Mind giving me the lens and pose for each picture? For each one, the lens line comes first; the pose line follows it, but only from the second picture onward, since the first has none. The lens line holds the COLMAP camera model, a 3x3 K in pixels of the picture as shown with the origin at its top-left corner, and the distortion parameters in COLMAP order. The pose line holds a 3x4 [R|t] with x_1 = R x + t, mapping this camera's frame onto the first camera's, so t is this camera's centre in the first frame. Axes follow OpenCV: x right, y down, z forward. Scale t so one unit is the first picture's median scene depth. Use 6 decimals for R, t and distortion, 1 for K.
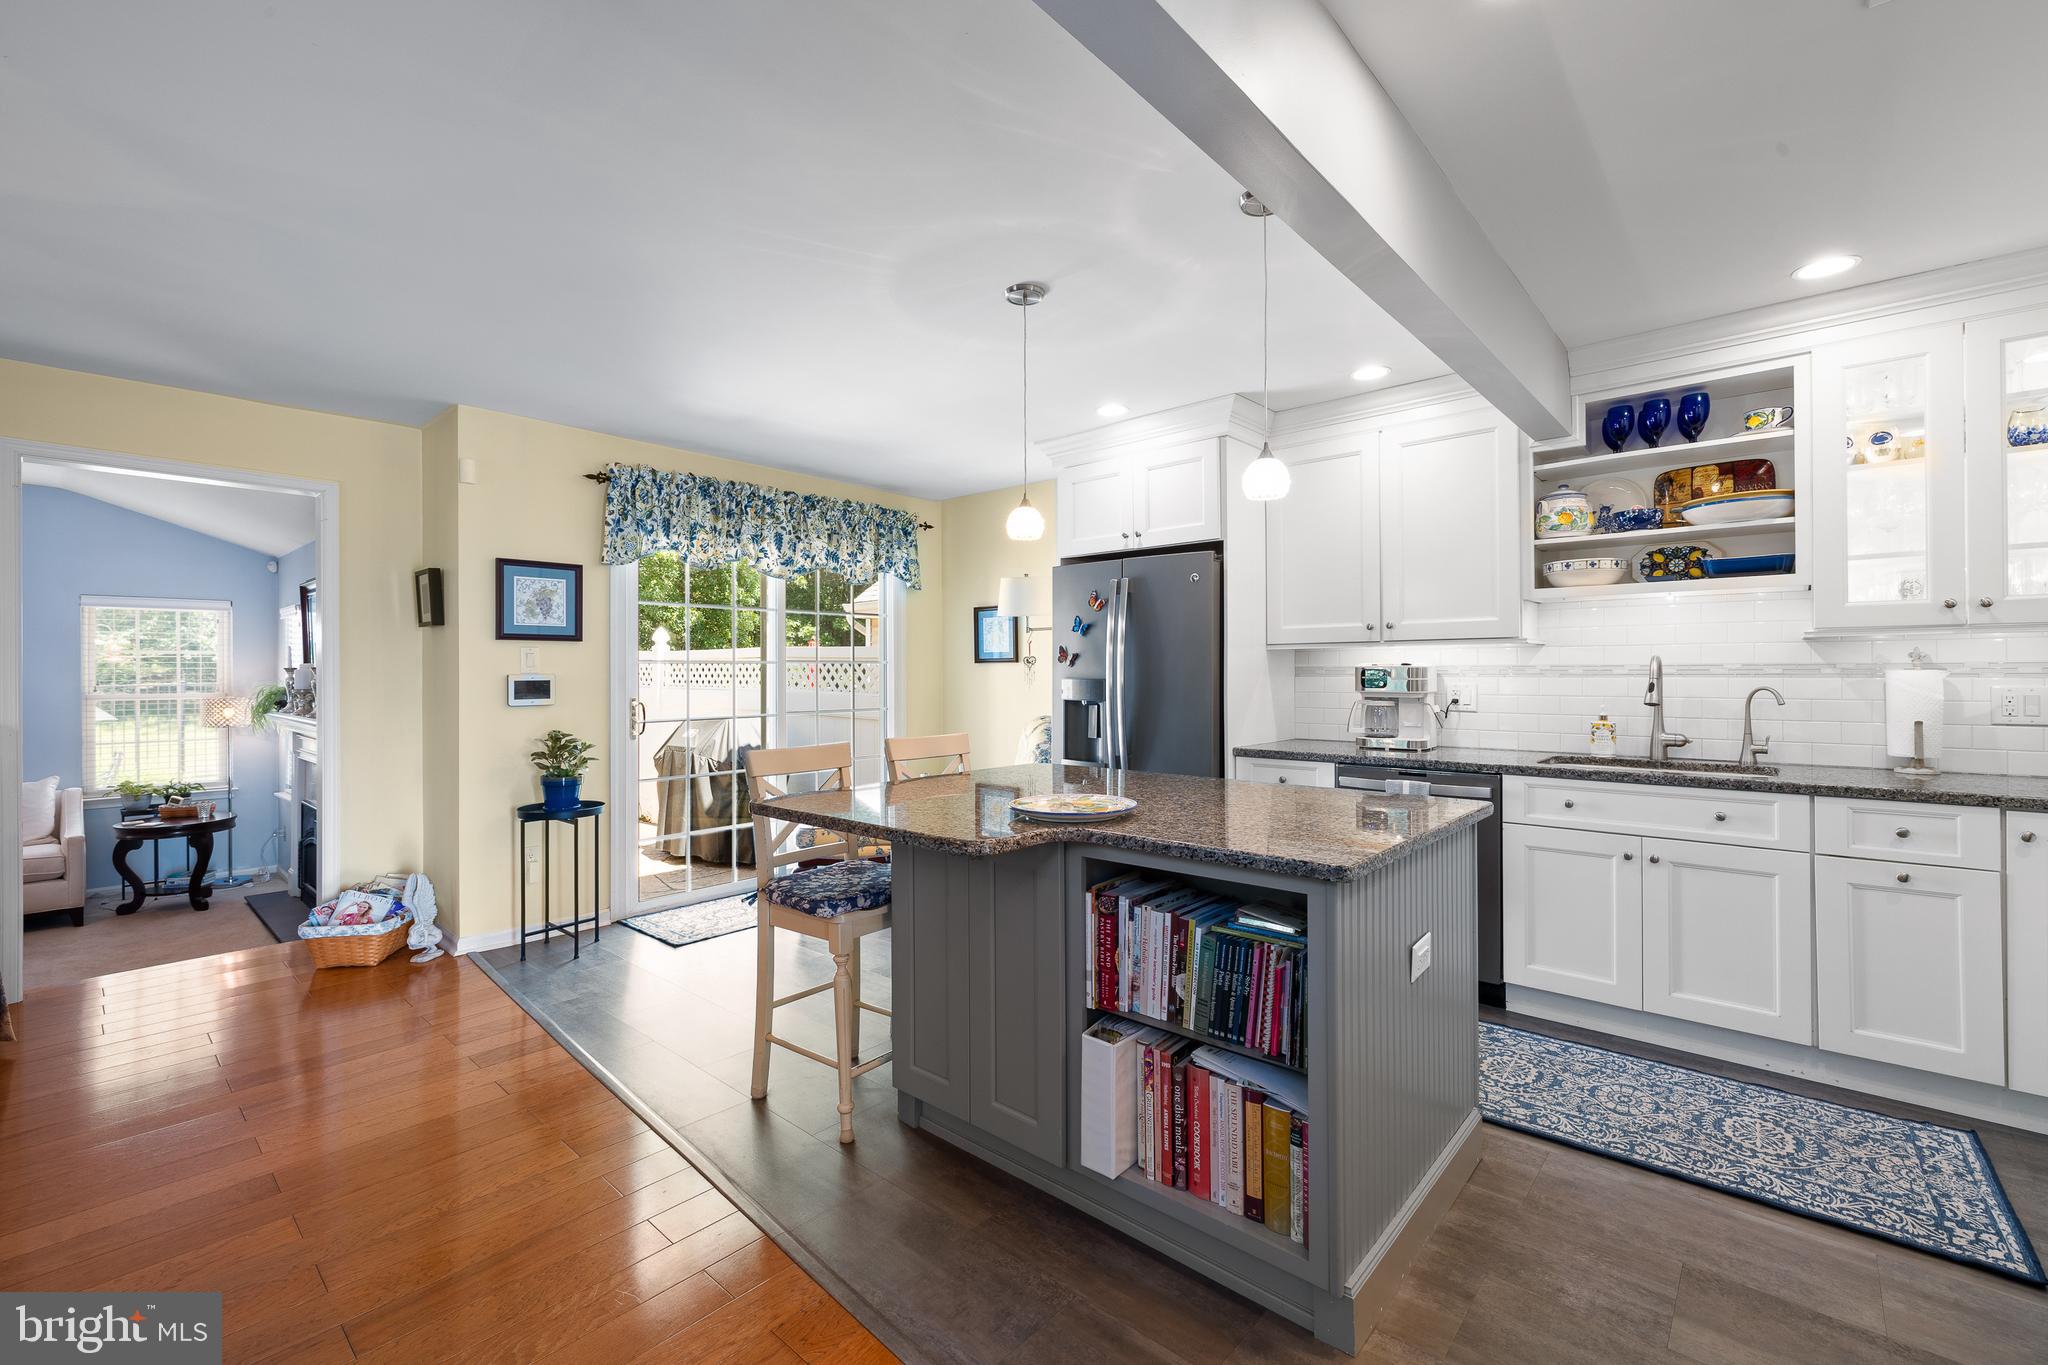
lens RADIAL K [[874.3, 0, 1034.7], [0, 874.3, 671.4], [0, 0, 1]] dist [0.001581, 0.000118]
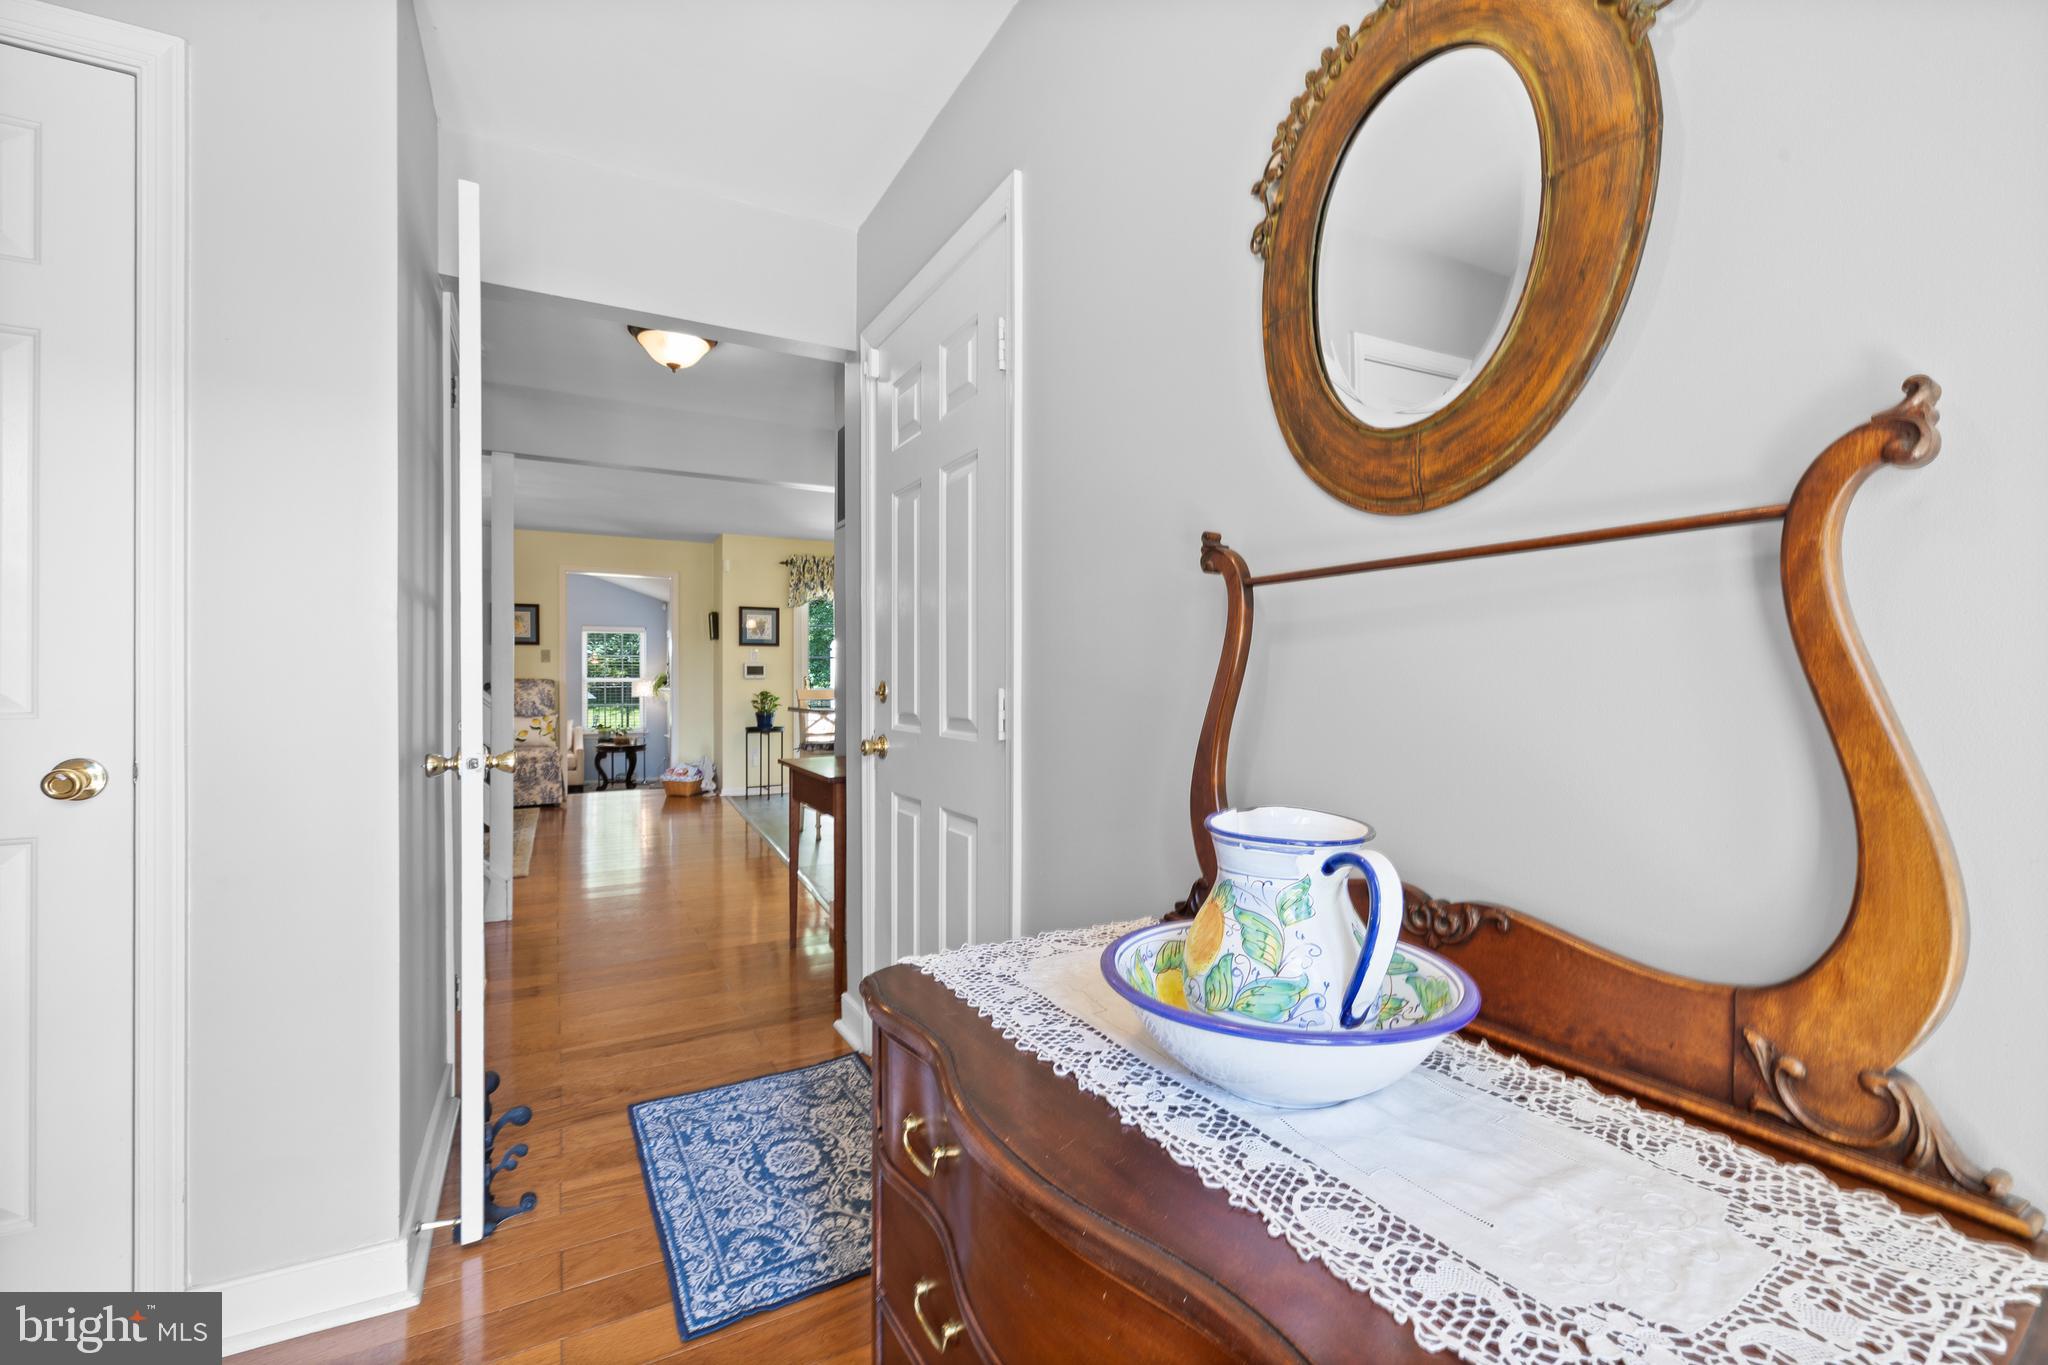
lens RADIAL K [[878.6, 0, 1024.0], [0, 878.6, 682.5], [0, 0, 1]] dist [0.000226, -0.000081]
pose [[0.938151, 0.004869, -0.346192, 0.687423], [-0.004522, 0.999988, 0.001812, 0.040911], [0.346197, -0.000135, 0.938162, -0.667389]]
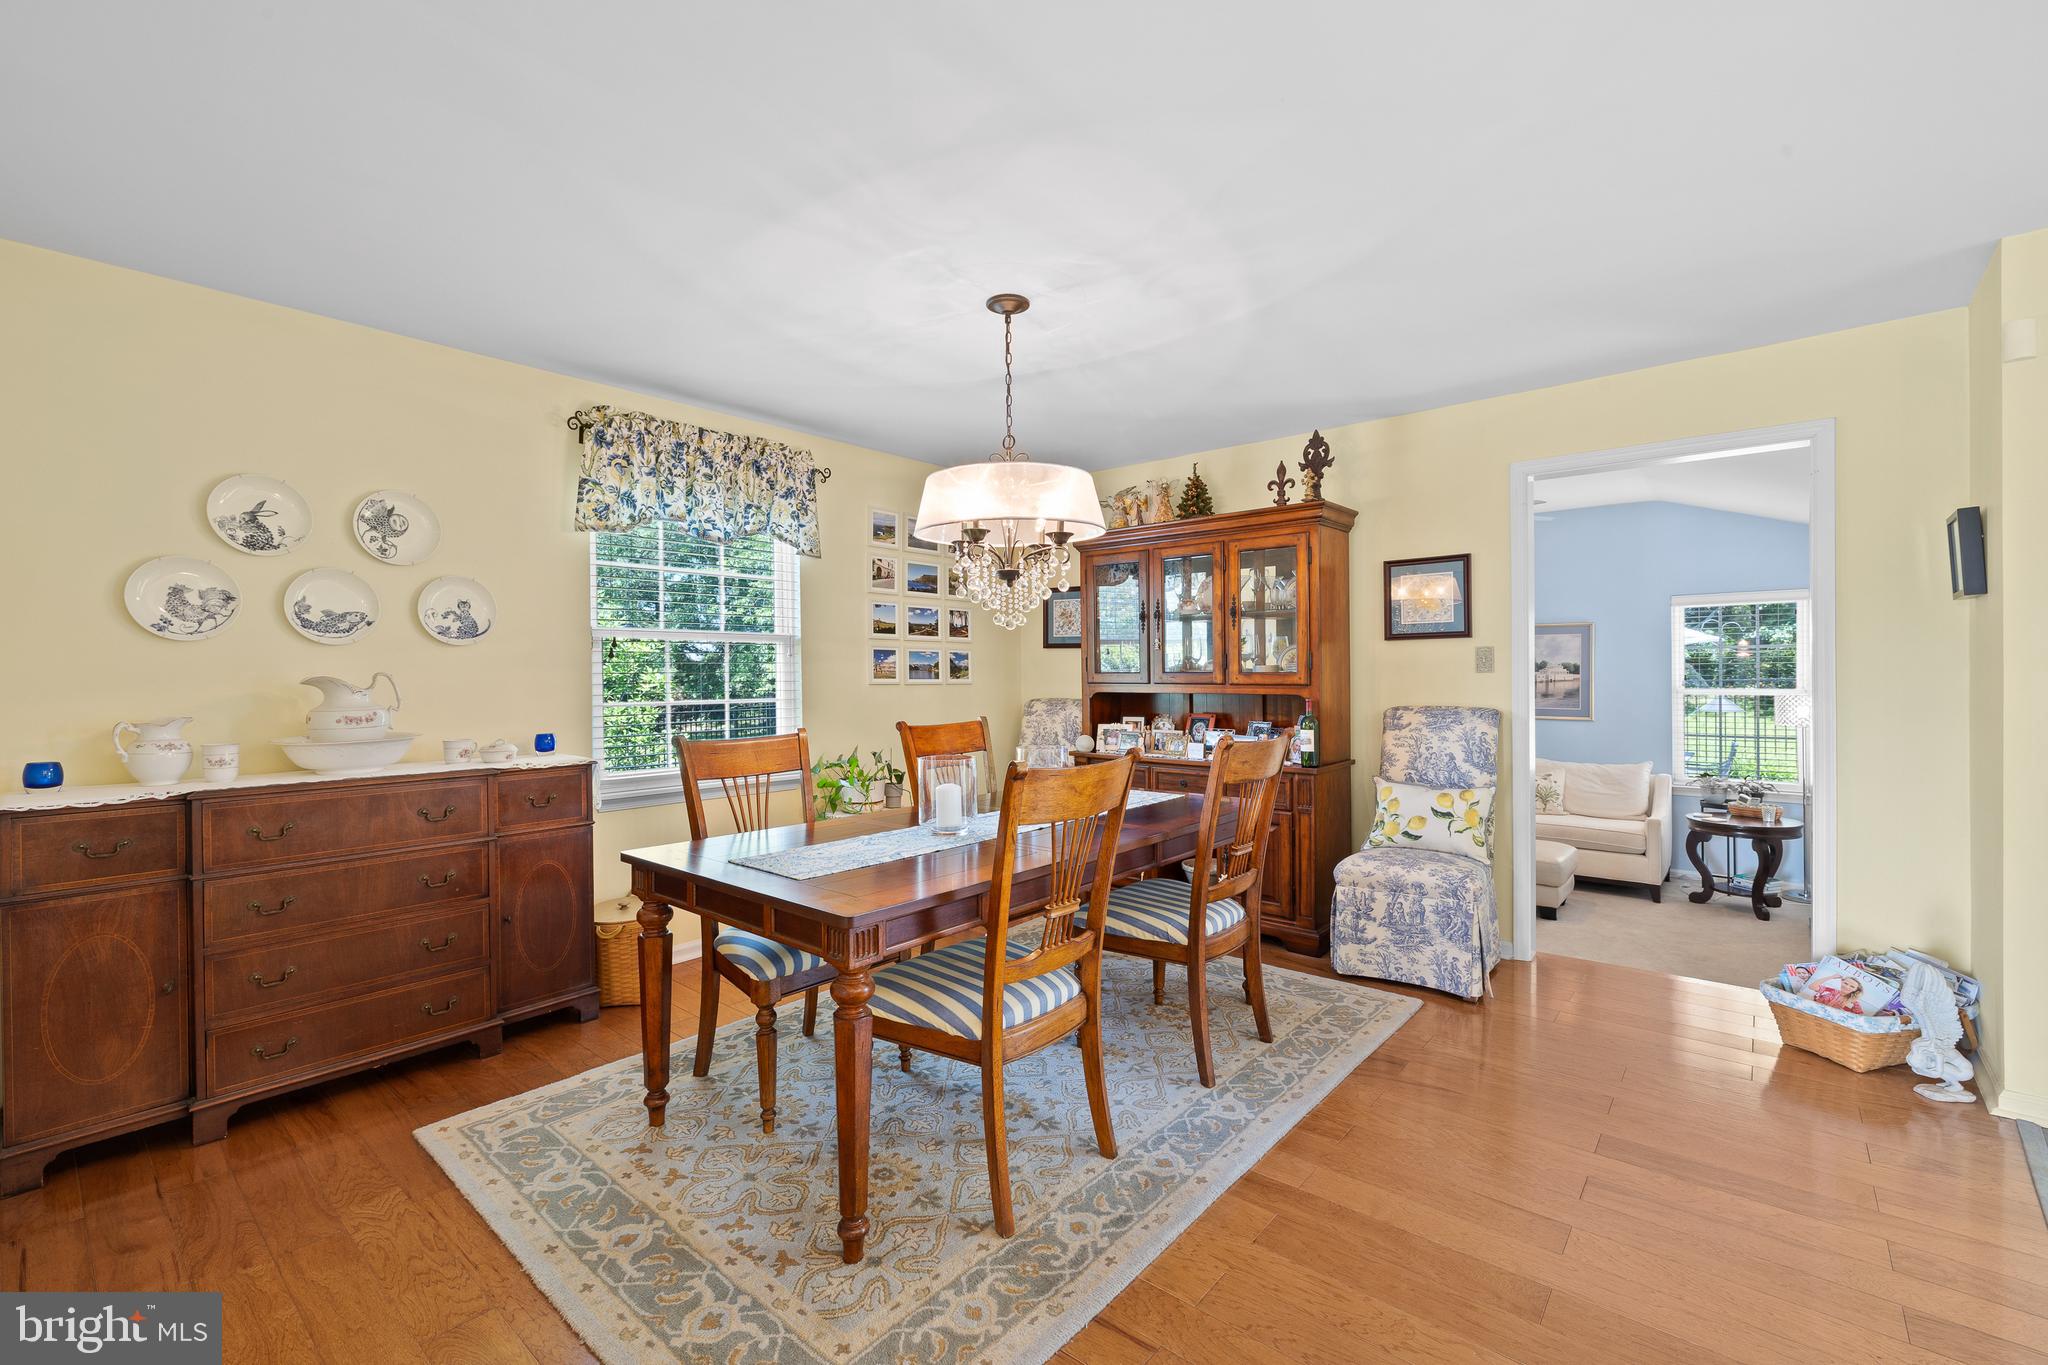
lens RADIAL K [[870.2, 0, 1024.9], [0, 870.2, 678.9], [0, 0, 1]] dist [0.000671, -0.000061]
pose [[0.017485, 0.008736, -0.999809, -0.043027], [0.007336, 0.999934, 0.008866, -0.000548], [0.999820, -0.007489, 0.017420, 0.264725]]
